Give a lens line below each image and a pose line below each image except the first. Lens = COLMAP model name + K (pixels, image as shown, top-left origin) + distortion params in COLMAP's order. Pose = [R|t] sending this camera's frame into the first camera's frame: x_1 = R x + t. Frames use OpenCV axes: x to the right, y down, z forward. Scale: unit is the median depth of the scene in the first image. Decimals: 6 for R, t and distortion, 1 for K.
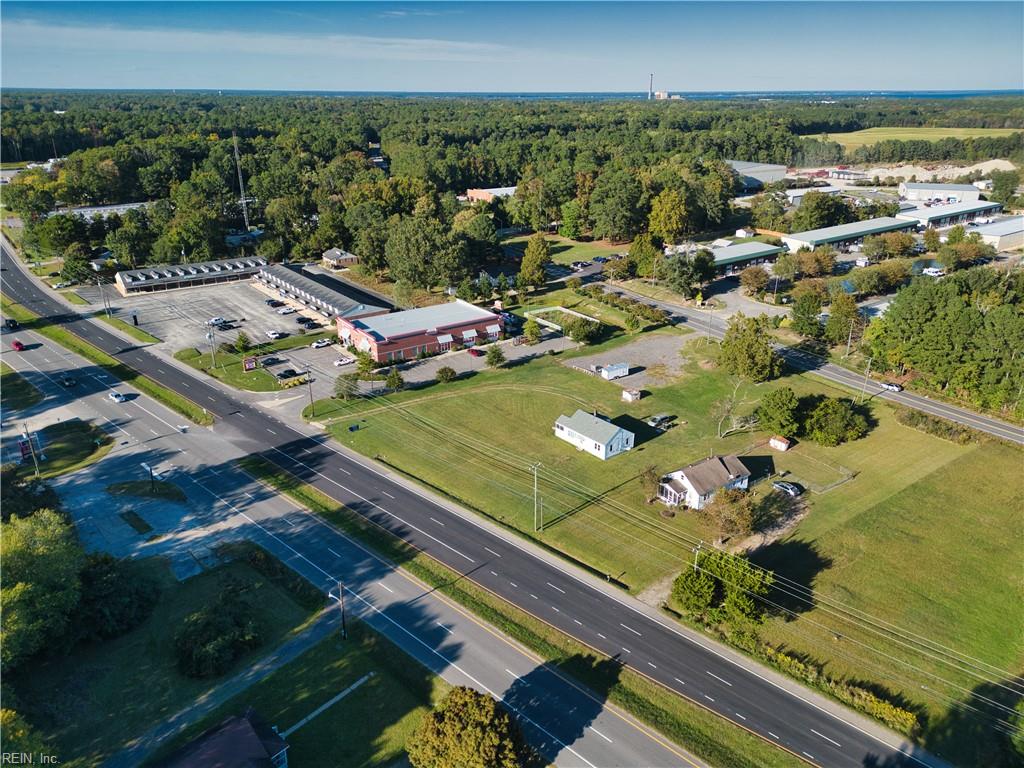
lens RADIAL K [[709.6, 0, 512.0], [0, 709.6, 384.0], [0, 0, 1]] dist [0.080164, -0.079021]
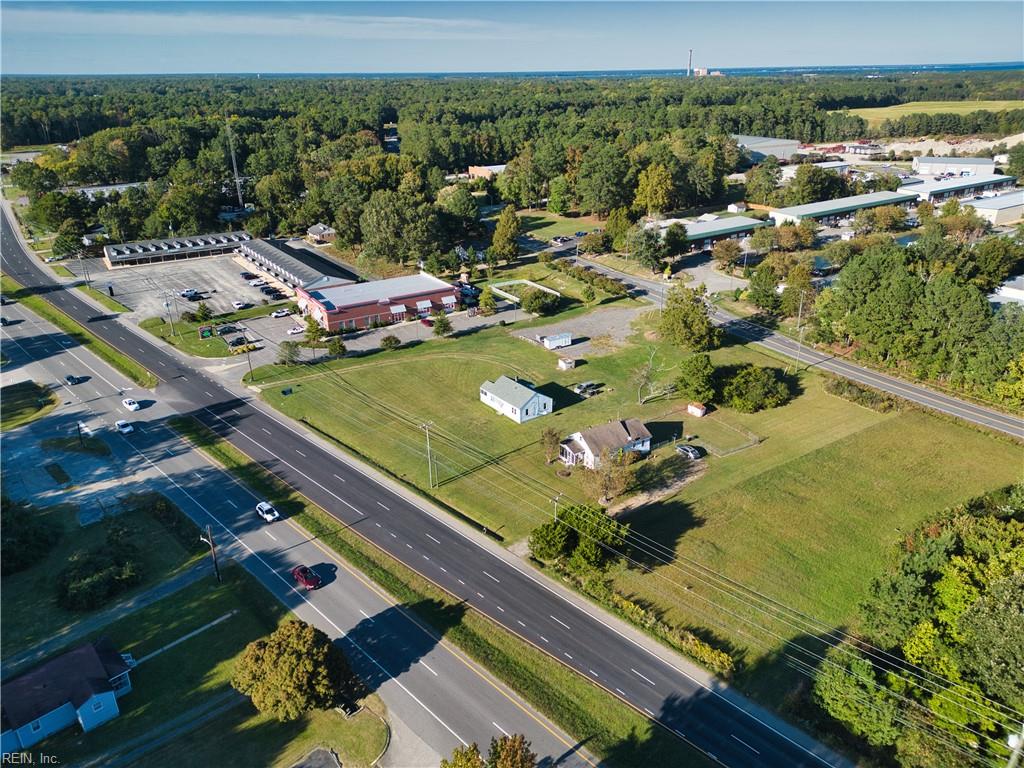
lens RADIAL K [[709.6, 0, 512.0], [0, 709.6, 384.0], [0, 0, 1]] dist [0.080164, -0.079021]
pose [[0.998629, 0.008610, -0.051625, 0.125876], [-0.007376, 0.999684, 0.024045, 0.018580], [0.051816, -0.023631, 0.998377, -0.014525]]
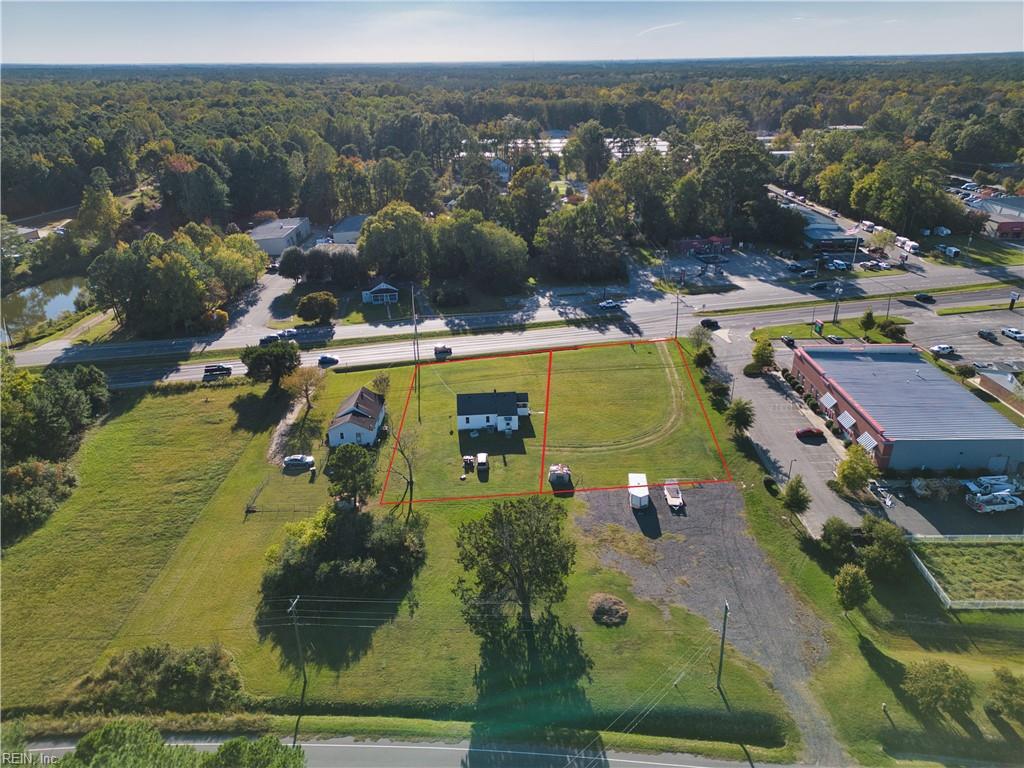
lens RADIAL K [[709.6, 0, 512.0], [0, 709.6, 384.0], [0, 0, 1]] dist [0.080164, -0.079021]
pose [[-0.579726, 0.339542, -0.740695, 0.613985], [-0.301296, 0.755278, 0.582045, -0.400396], [0.757059, 0.560594, -0.335552, 1.015058]]
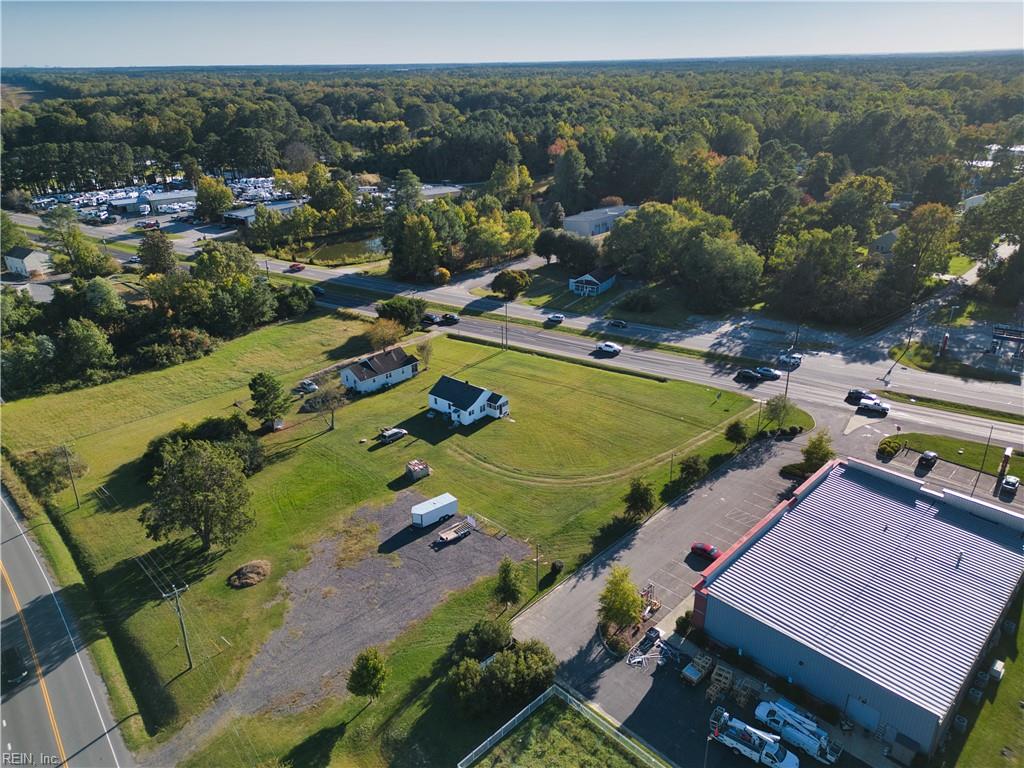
lens RADIAL K [[709.6, 0, 512.0], [0, 709.6, 384.0], [0, 0, 1]] dist [0.080164, -0.079021]
pose [[-0.985970, 0.084179, -0.144142, 0.150808], [-0.046549, 0.690612, 0.721726, -0.497381], [0.160301, 0.718310, -0.677004, 1.266165]]
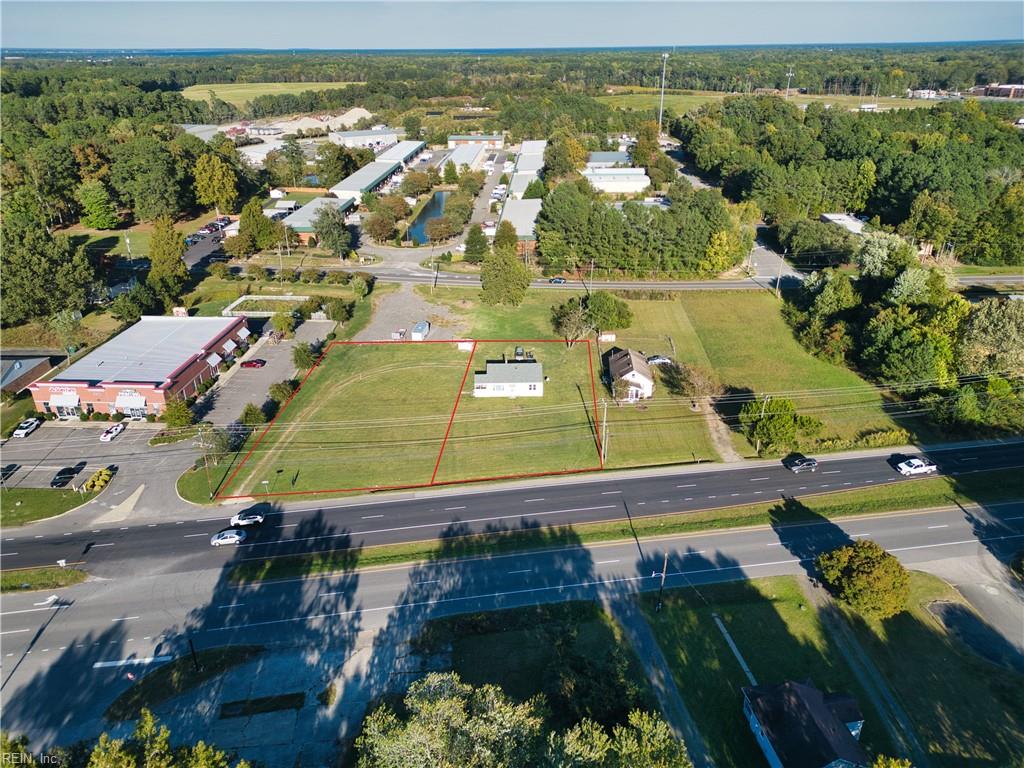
lens RADIAL K [[709.6, 0, 512.0], [0, 709.6, 384.0], [0, 0, 1]] dist [0.080164, -0.079021]
pose [[0.625998, -0.337405, 0.703054, -0.466338], [0.303175, 0.935930, 0.179219, -0.082766], [-0.718479, 0.100958, 0.688183, 0.222954]]
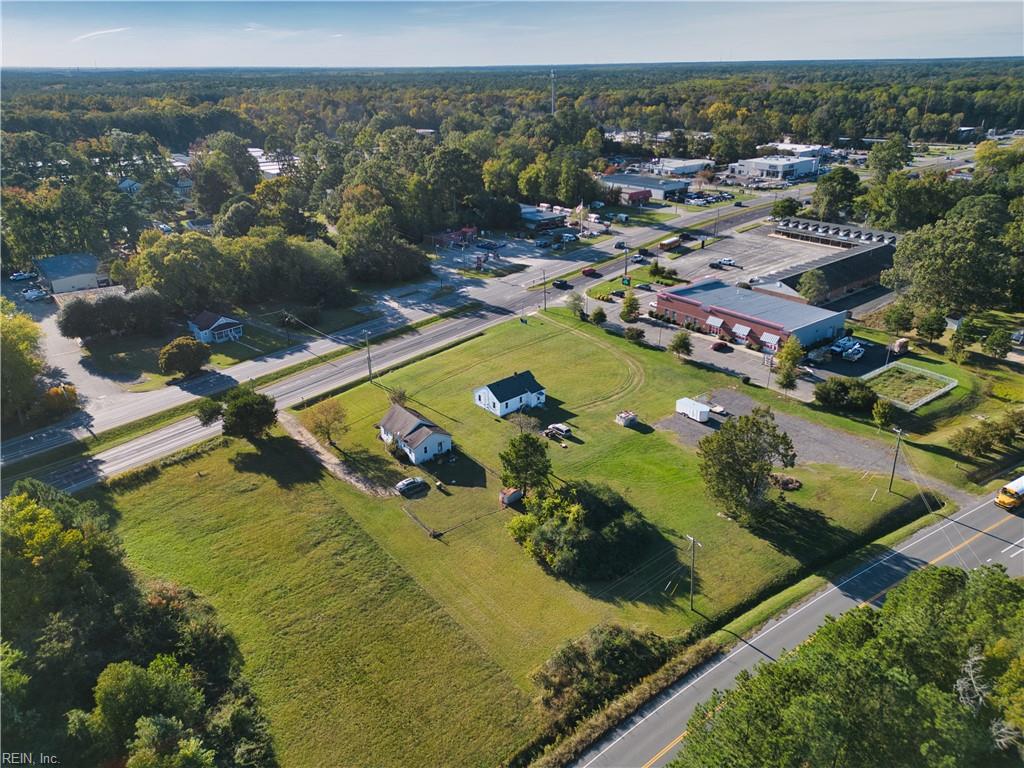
lens RADIAL K [[709.6, 0, 512.0], [0, 709.6, 384.0], [0, 0, 1]] dist [0.080164, -0.079021]
pose [[0.035539, 0.404851, -0.913692, 0.808683], [-0.372233, 0.853845, 0.363855, -0.242304], [0.927459, 0.327175, 0.181043, 0.623052]]
